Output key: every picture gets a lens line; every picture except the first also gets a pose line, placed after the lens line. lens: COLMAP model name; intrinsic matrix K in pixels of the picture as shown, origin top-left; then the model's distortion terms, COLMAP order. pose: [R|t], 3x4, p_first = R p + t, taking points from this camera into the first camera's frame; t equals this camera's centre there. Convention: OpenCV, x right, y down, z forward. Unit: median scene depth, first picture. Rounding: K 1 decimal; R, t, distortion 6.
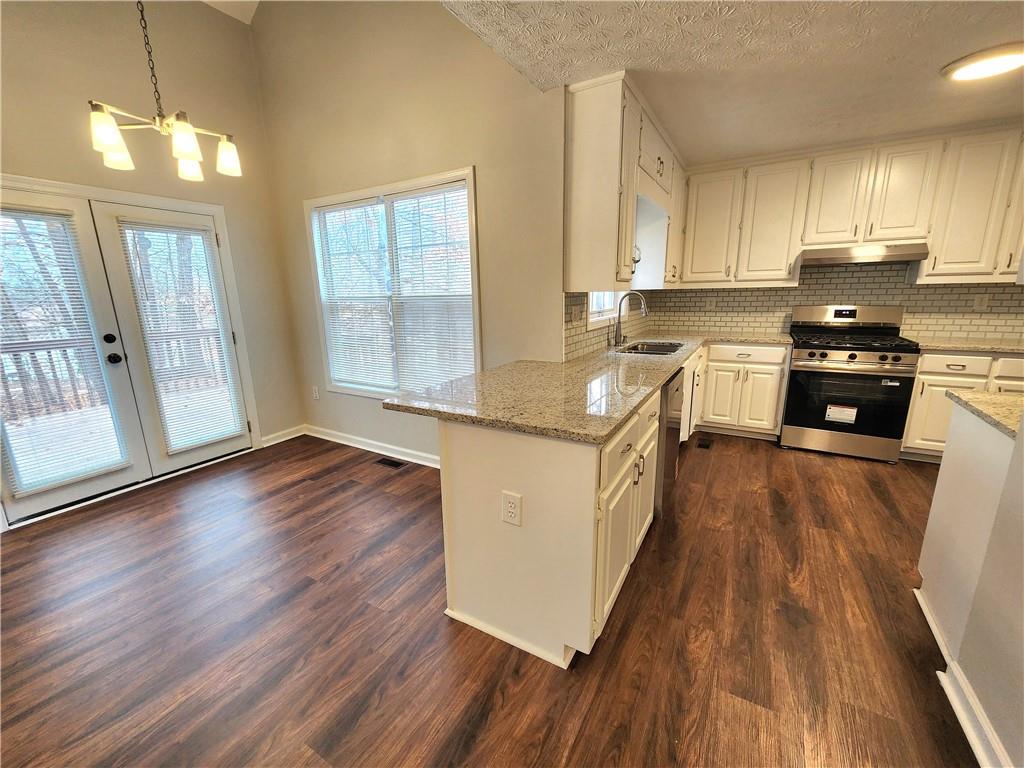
lens RADIAL K [[415.4, 0, 508.7], [0, 415.4, 387.8], [0, 0, 1]] dist [-0.000589, -0.000044]
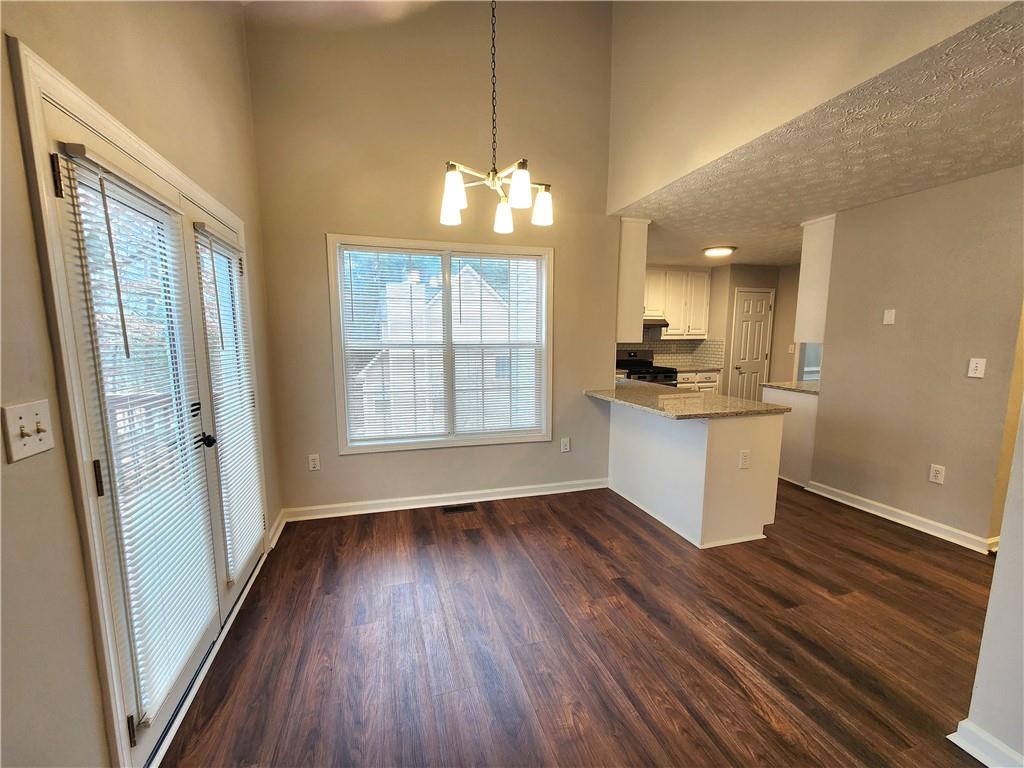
lens RADIAL K [[415.4, 0, 508.7], [0, 415.4, 387.8], [0, 0, 1]] dist [-0.000589, -0.000044]
pose [[0.683667, -0.072167, 0.726217, -0.924174], [0.148142, 0.988105, -0.041270, -0.047909], [-0.714600, 0.135798, 0.686225, 0.198981]]
